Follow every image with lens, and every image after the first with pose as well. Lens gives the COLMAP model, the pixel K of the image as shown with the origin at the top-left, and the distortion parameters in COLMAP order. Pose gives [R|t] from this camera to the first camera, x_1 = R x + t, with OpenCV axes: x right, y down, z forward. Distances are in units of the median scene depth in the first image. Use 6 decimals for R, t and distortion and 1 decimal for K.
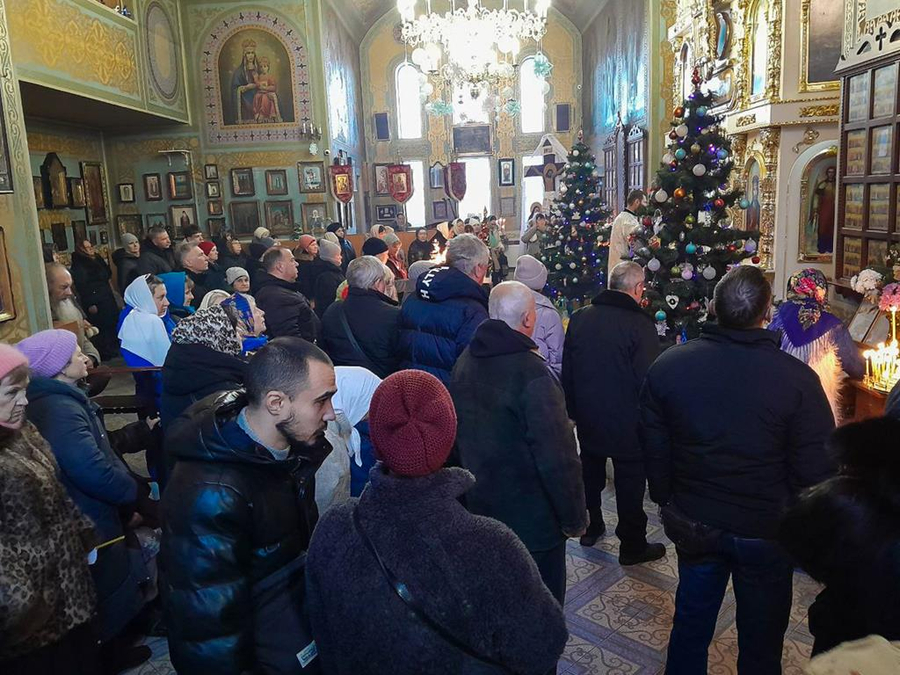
lens RADIAL K [[724.0, 0, 450.0], [0, 724.0, 337.5], [0, 0, 1]] dist [0.059438, -0.131934]
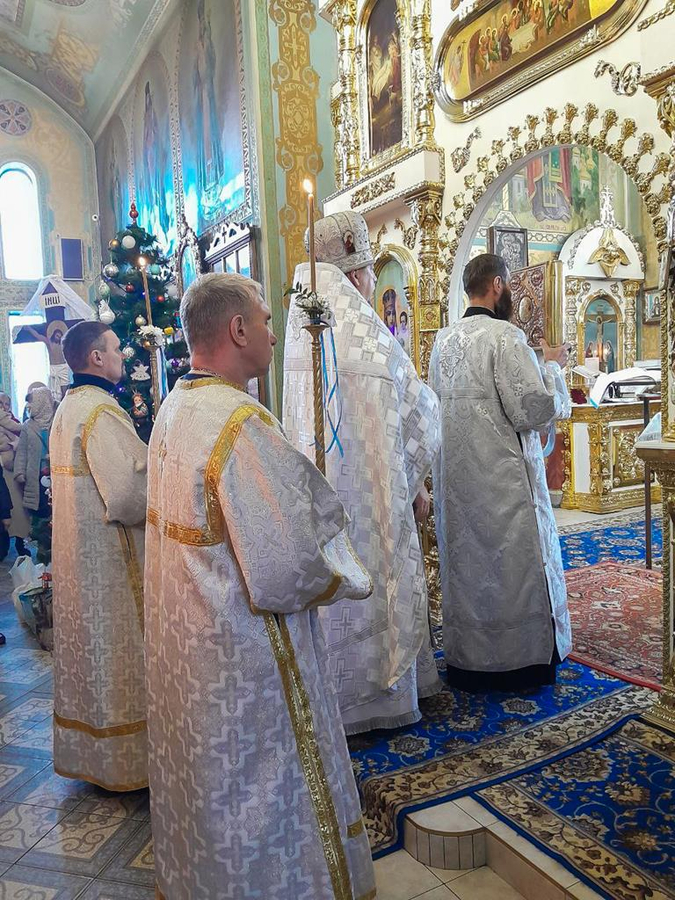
lens RADIAL K [[731.5, 0, 337.5], [0, 731.5, 450.0], [0, 0, 1]] dist [0.070511, -0.136674]
pose [[0.872493, -0.027566, 0.487848, 0.036573], [0.095137, 0.988884, -0.114270, -0.035759], [-0.479275, 0.146113, 0.865417, 0.356216]]
